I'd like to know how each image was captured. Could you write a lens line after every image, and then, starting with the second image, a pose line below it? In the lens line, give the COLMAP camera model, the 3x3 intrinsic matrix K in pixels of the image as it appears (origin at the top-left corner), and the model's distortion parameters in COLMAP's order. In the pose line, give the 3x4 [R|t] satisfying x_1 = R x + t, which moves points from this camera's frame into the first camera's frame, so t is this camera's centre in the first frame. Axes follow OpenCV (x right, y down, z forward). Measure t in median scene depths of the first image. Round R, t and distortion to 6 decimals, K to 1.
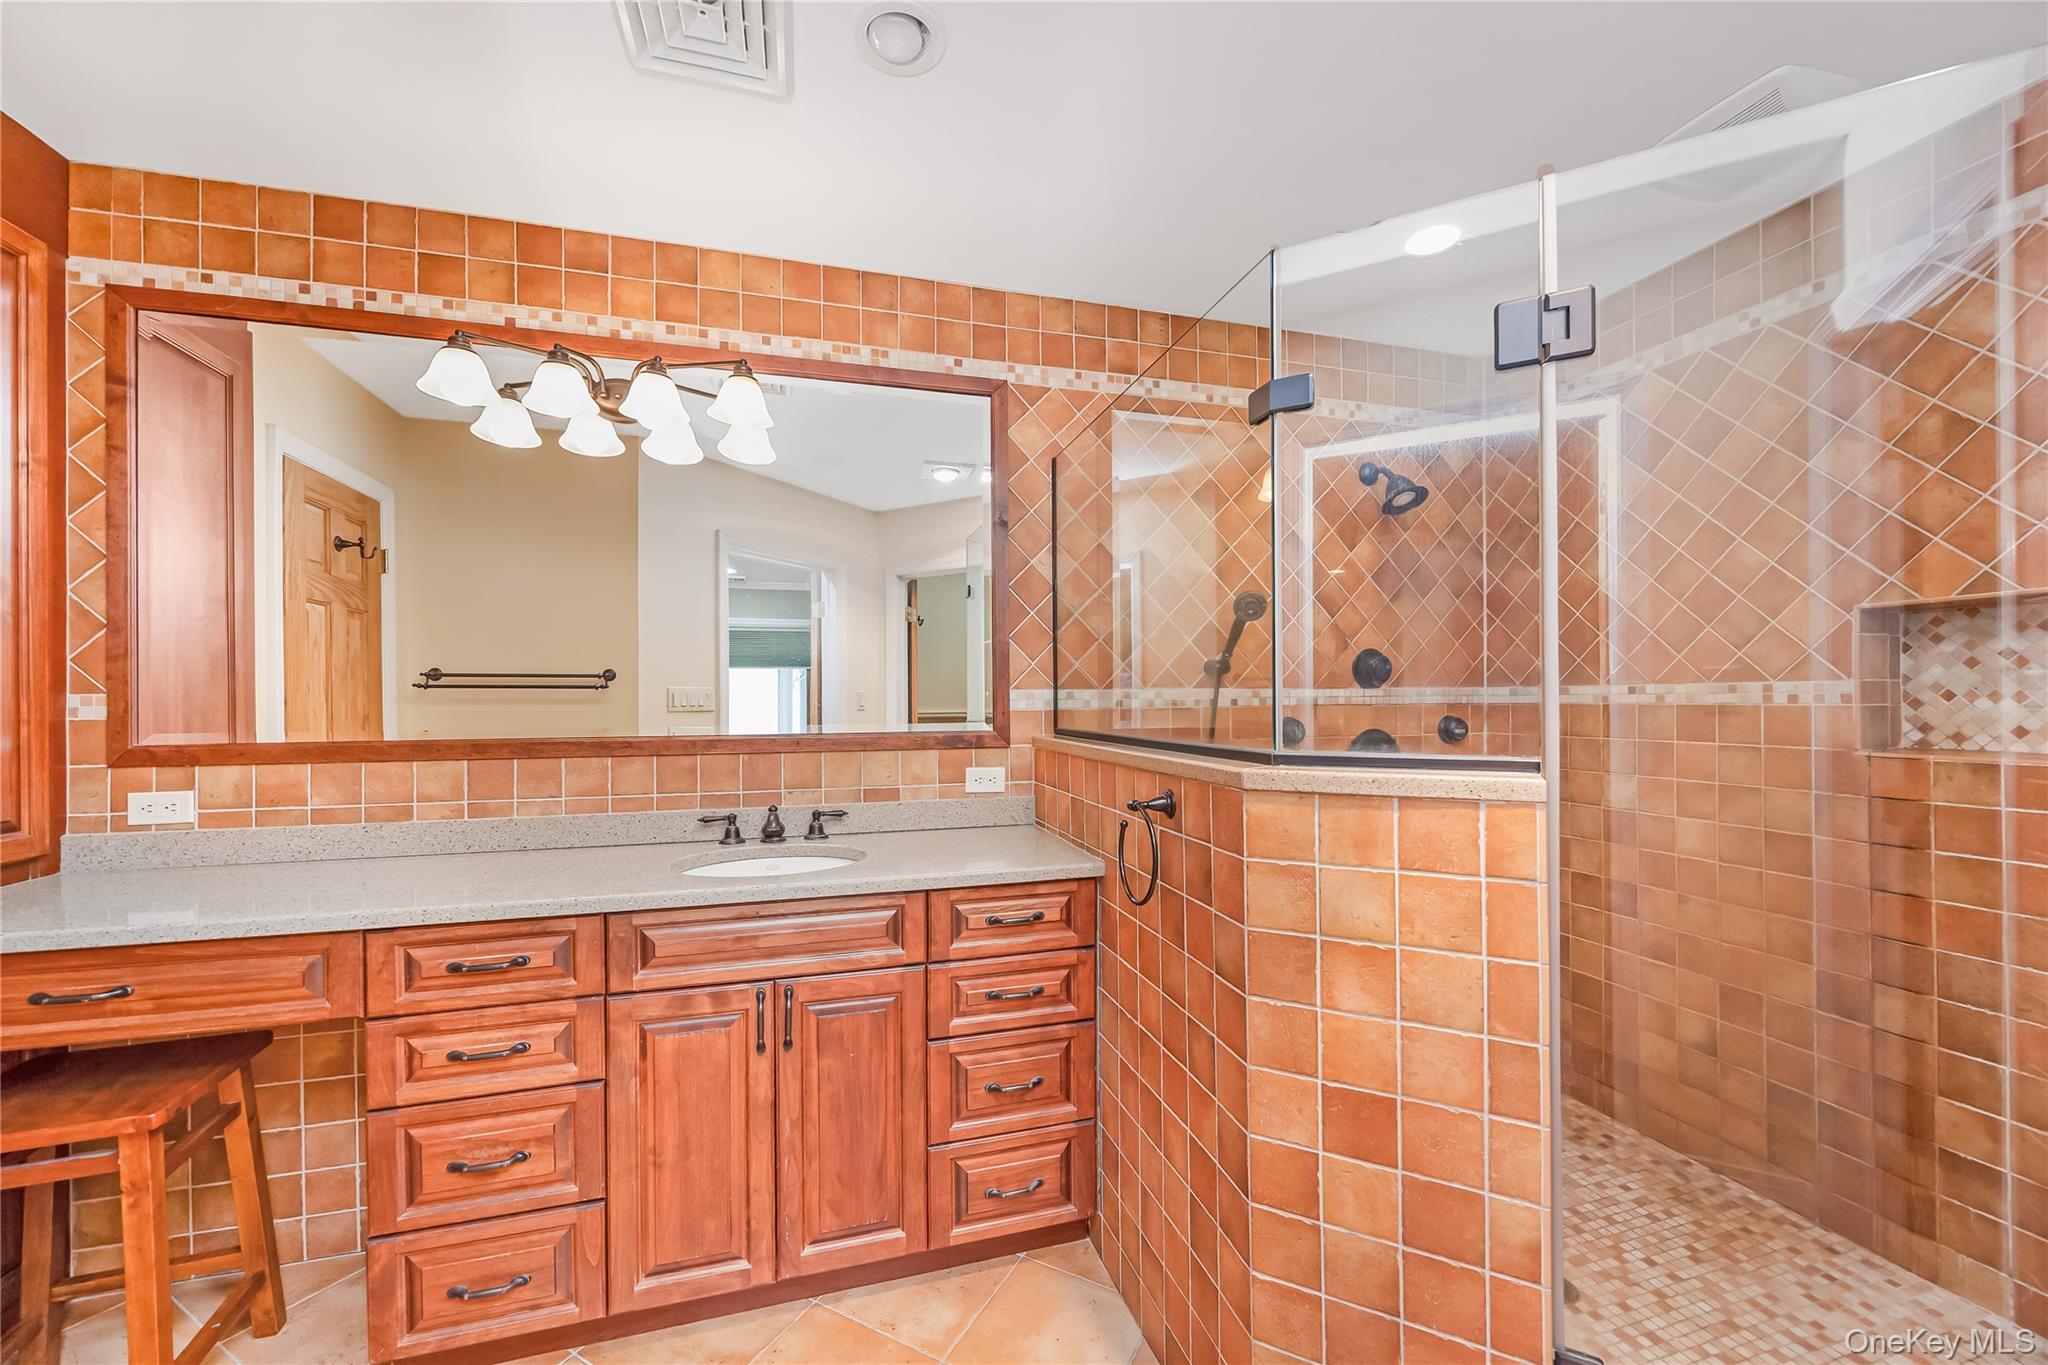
lens RADIAL K [[794.2, 0, 1027.1], [0, 794.2, 690.1], [0, 0, 1]] dist [-0.002985, -0.000102]
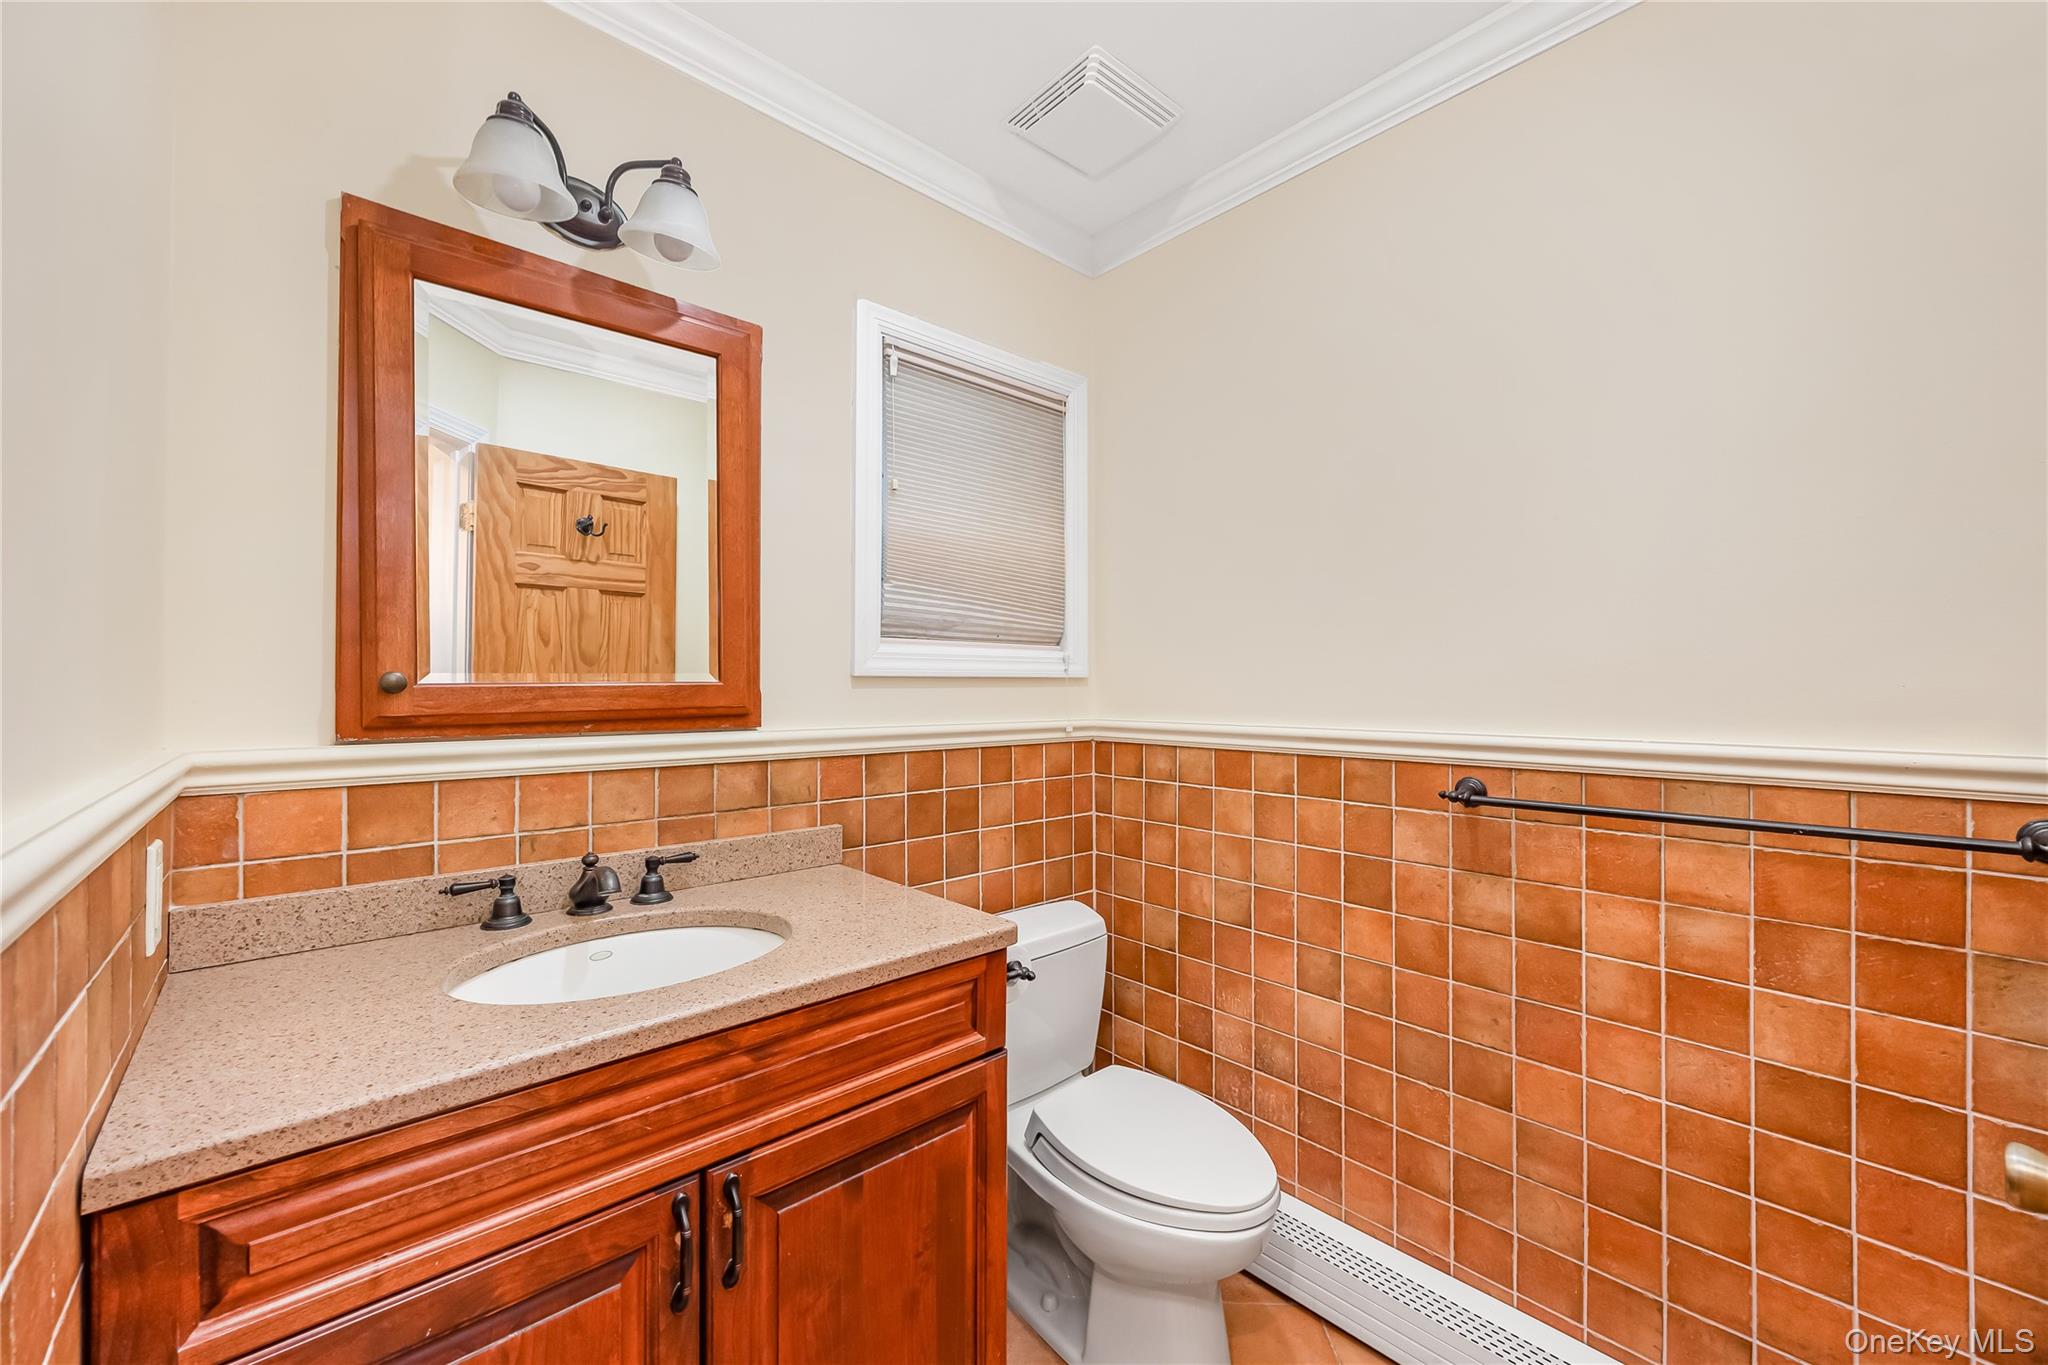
lens RADIAL K [[794.2, 0, 1028.2], [0, 794.2, 688.1], [0, 0, 1]] dist [-0.002985, -0.000102]
pose [[0.892006, 0.014309, 0.451797, -0.296923], [-0.010910, 0.999889, -0.010128, 0.023069], [-0.451892, 0.004105, 0.892063, 0.319717]]
